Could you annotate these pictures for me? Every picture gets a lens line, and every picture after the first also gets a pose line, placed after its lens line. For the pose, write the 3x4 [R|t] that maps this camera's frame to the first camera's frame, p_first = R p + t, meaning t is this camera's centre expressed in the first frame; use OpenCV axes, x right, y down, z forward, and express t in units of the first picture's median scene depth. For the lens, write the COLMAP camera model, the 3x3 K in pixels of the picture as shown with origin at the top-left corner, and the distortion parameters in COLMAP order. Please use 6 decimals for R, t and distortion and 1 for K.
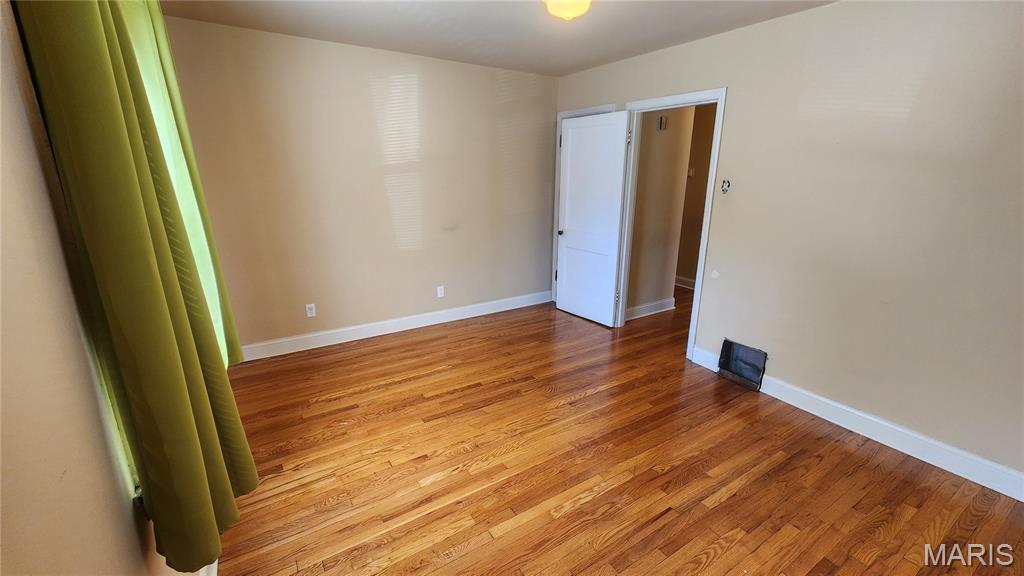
lens RADIAL K [[418.5, 0, 512.0], [0, 418.5, 288.0], [0, 0, 1]] dist [-0.001161, -0.000293]
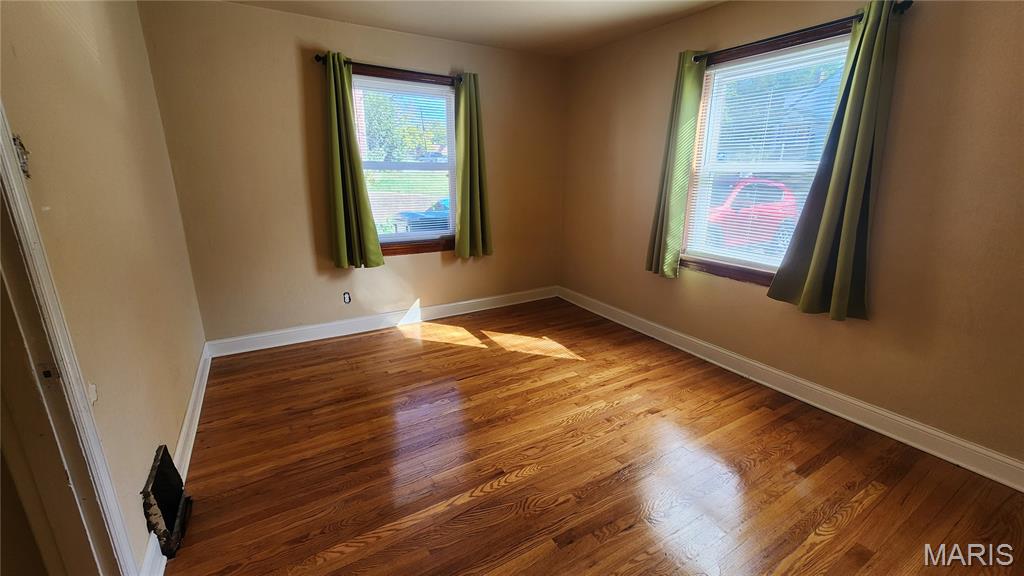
lens RADIAL K [[418.5, 0, 512.0], [0, 418.5, 288.0], [0, 0, 1]] dist [-0.001161, -0.000293]
pose [[-0.999589, -0.020522, 0.019998, 0.140344], [-0.007205, 0.855481, 0.517784, -0.435799], [-0.027734, 0.517427, -0.855278, 1.761401]]
